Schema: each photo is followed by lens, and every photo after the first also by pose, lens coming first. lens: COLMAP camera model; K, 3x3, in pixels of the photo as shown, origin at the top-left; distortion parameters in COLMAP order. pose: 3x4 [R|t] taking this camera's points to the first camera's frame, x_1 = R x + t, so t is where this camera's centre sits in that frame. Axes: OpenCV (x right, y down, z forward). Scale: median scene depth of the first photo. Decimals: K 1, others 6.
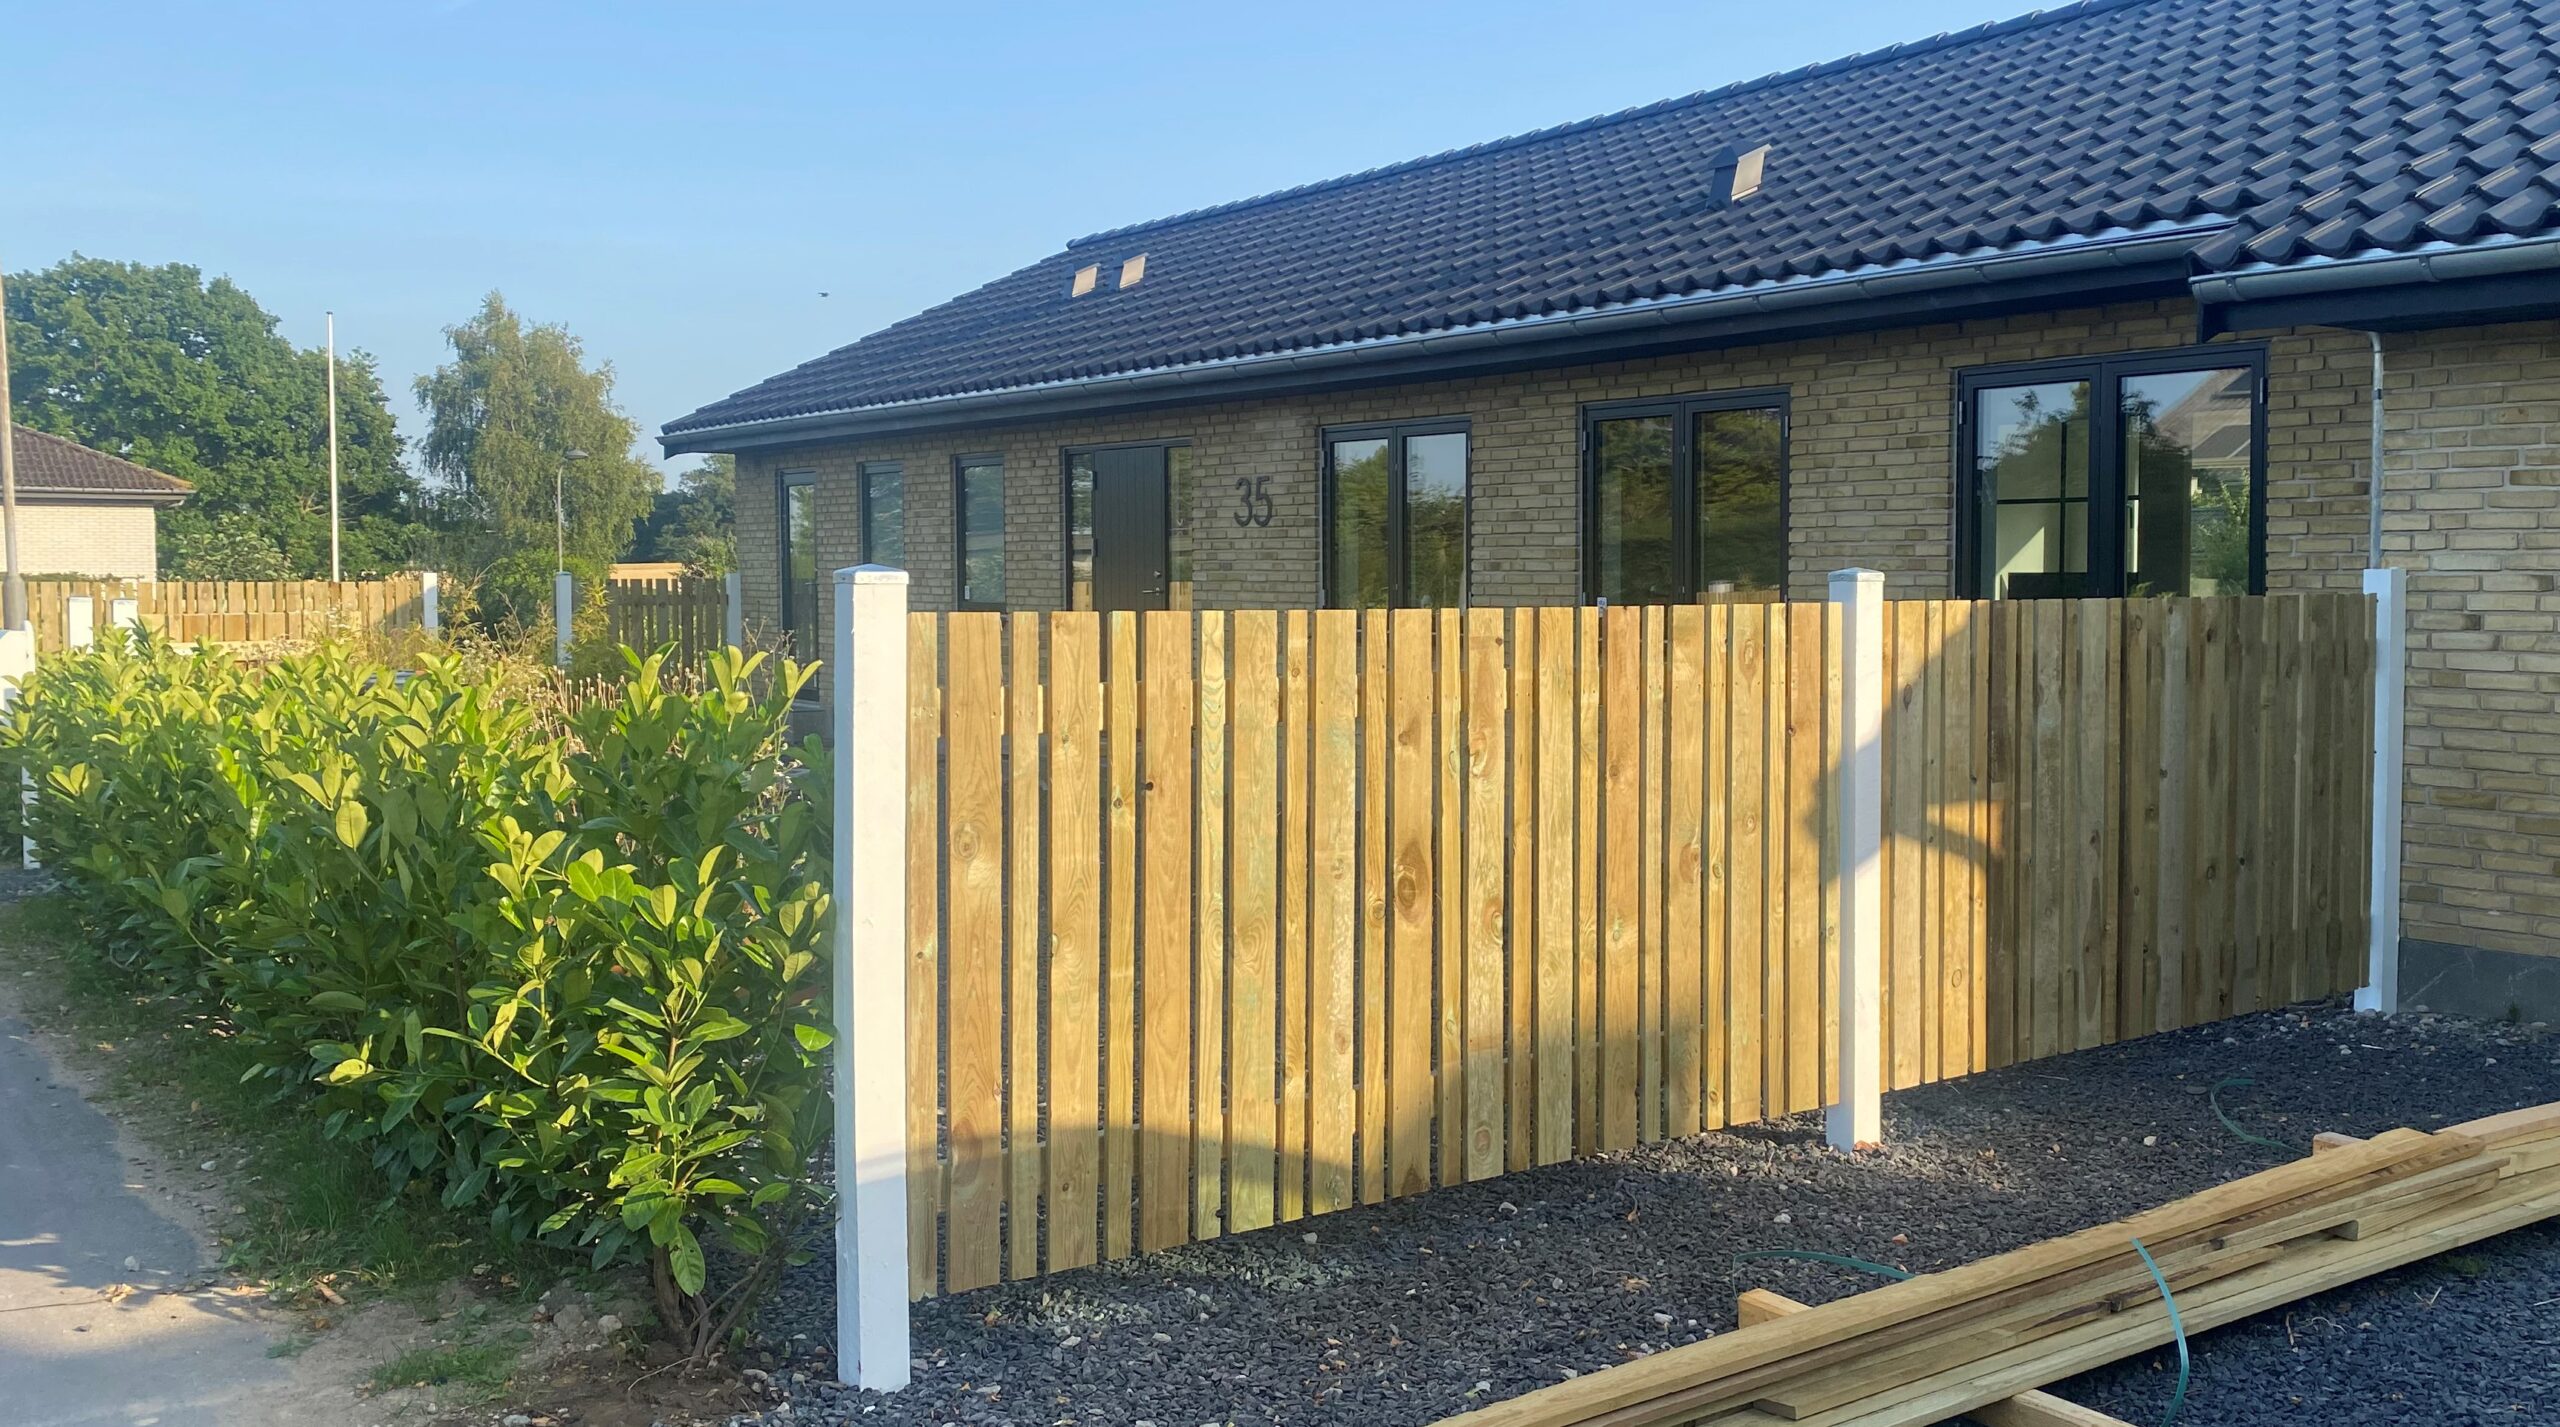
lens RADIAL K [[2157.7, 0, 1288.6], [0, 2157.7, 708.2], [0, 0, 1]] dist [0.085434, 0.006640]
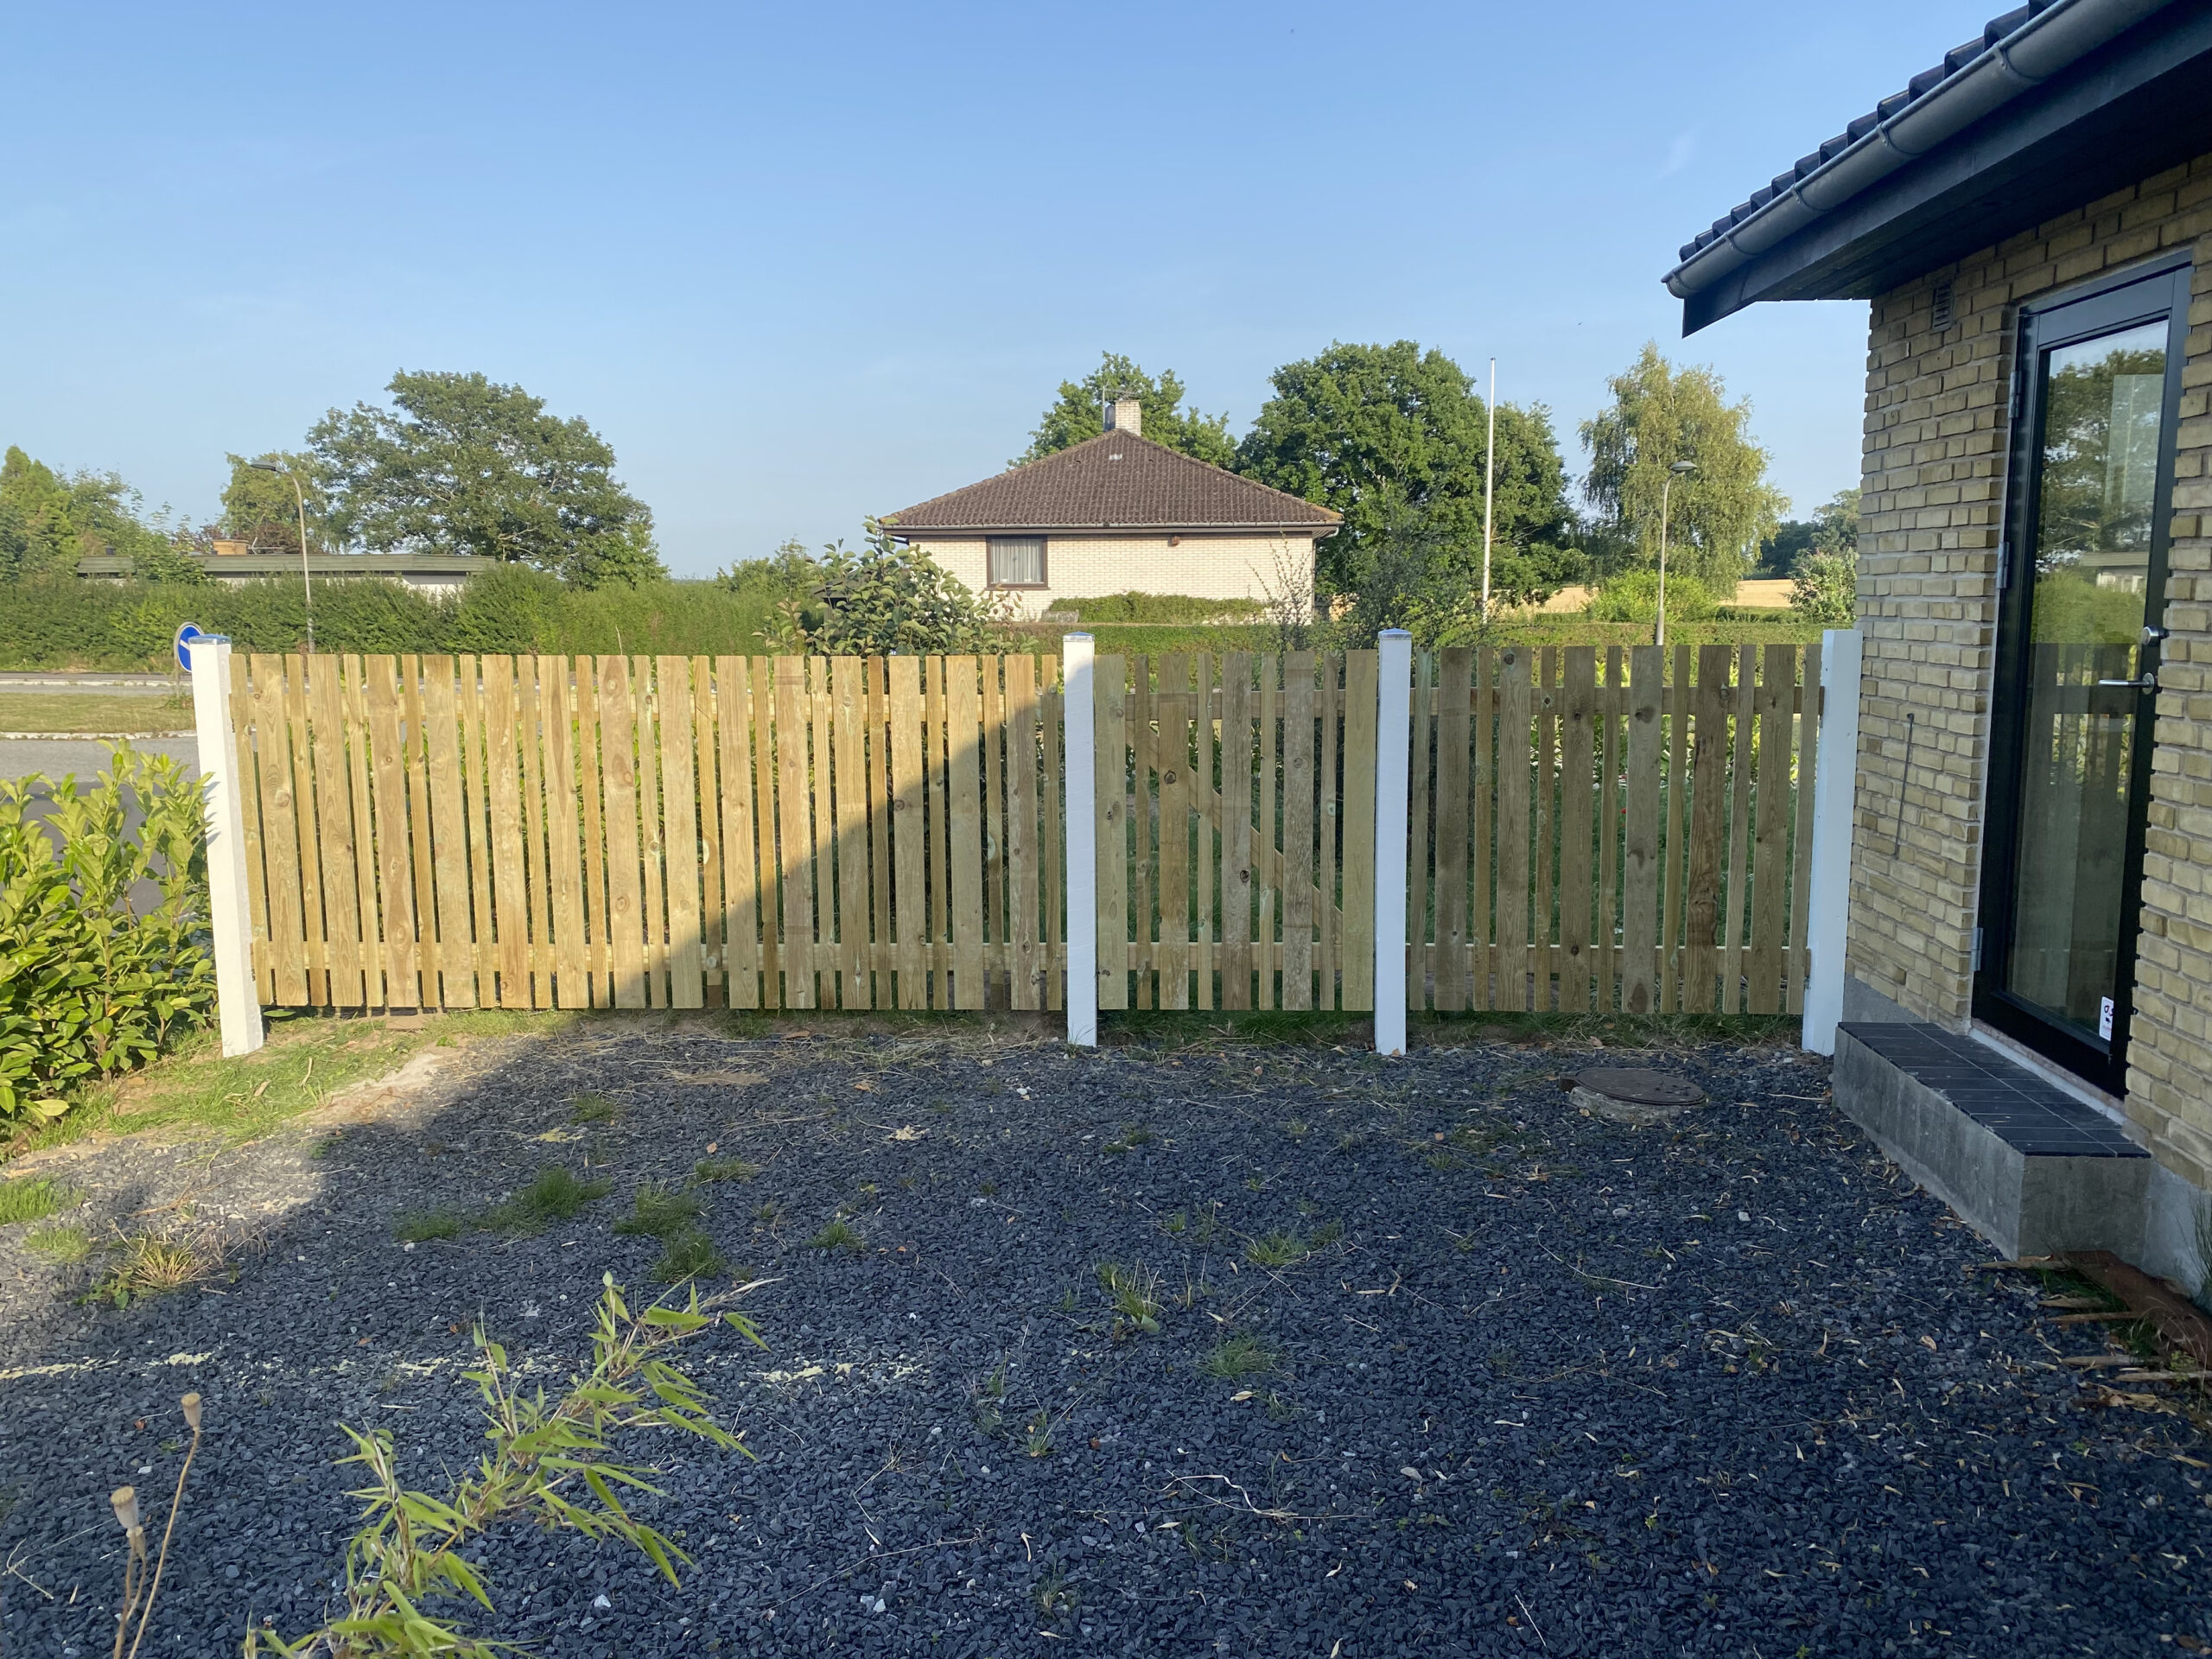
lens RADIAL K [[1653.7, 0, 1111.7], [0, 1653.7, 826.7], [0, 0, 1]] dist [-0.041249, -0.002754]
pose [[0.783474, 0.081975, -0.615994, -0.039503], [-0.031035, 0.995186, 0.092963, -0.011221], [0.620649, -0.053717, 0.782246, 0.155413]]
